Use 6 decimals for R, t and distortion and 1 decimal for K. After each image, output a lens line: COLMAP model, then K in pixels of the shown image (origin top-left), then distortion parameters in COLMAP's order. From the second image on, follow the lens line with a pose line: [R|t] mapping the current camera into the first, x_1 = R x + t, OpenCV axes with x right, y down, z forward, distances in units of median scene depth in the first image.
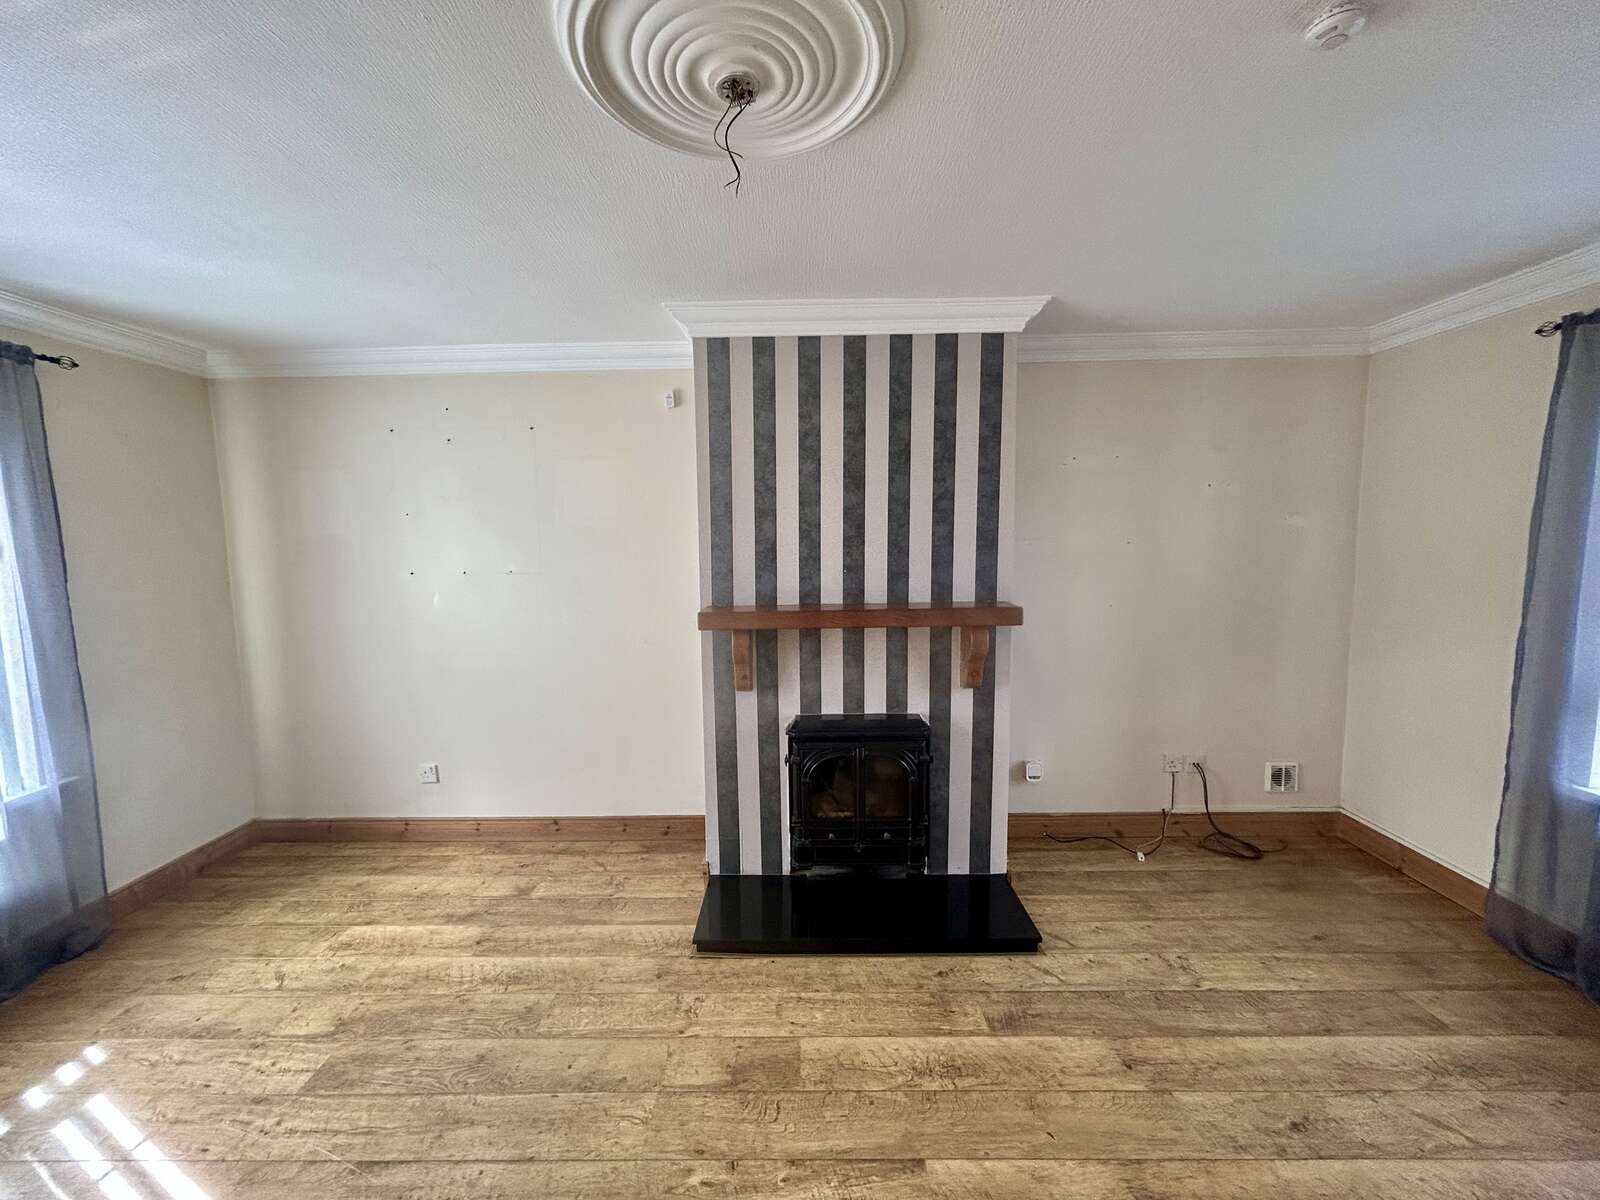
lens RADIAL K [[644.4, 0, 794.2], [0, 644.4, 602.7], [0, 0, 1]] dist [0.001811, -0.000159]
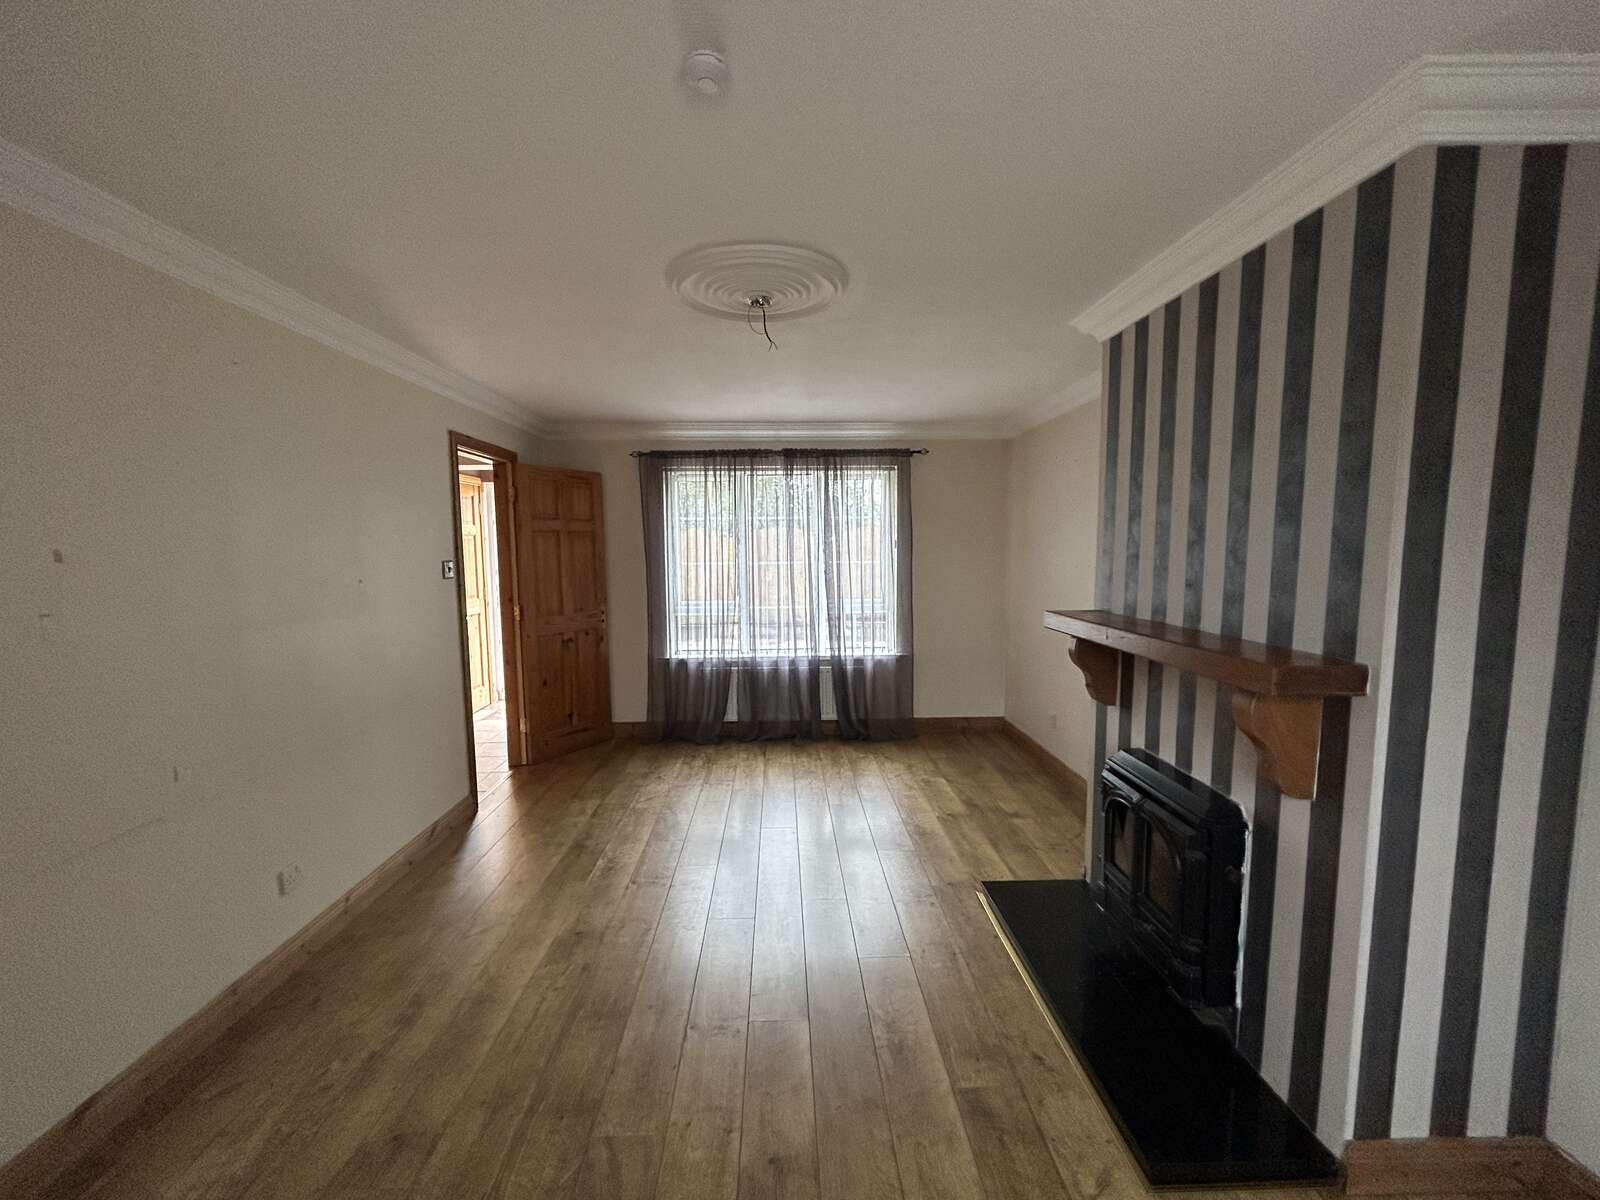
lens RADIAL K [[644.4, 0, 791.6], [0, 644.4, 604.3], [0, 0, 1]] dist [0.001811, -0.000159]
pose [[0.031621, 0.108192, -0.993627, 0.950686], [-0.095612, 0.989893, 0.104743, -0.071022], [0.994916, 0.091690, 0.041645, 0.560579]]
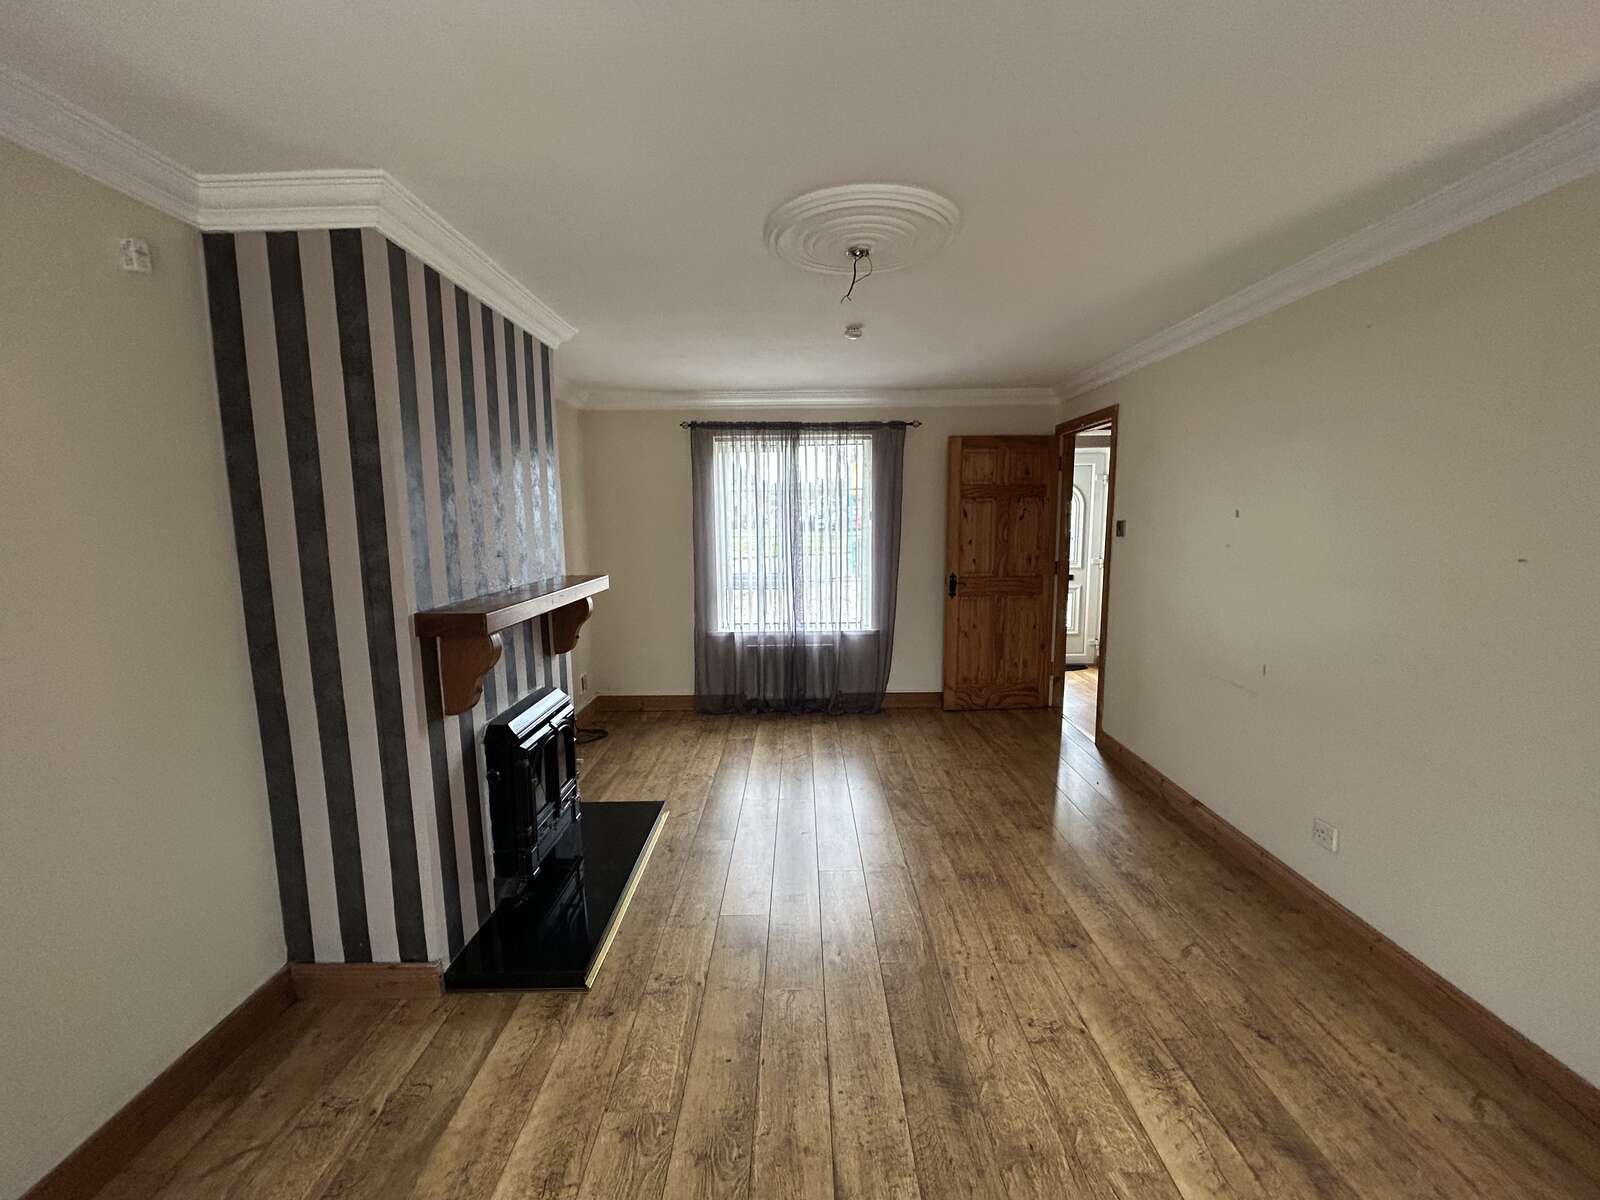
lens RADIAL K [[644.4, 0, 801.1], [0, 644.4, 601.0], [0, 0, 1]] dist [0.001811, -0.000159]
pose [[-0.012248, -0.117359, 0.993014, -0.982437], [0.115208, 0.986309, 0.117988, -0.050985], [-0.993266, 0.115848, 0.001441, 0.646113]]
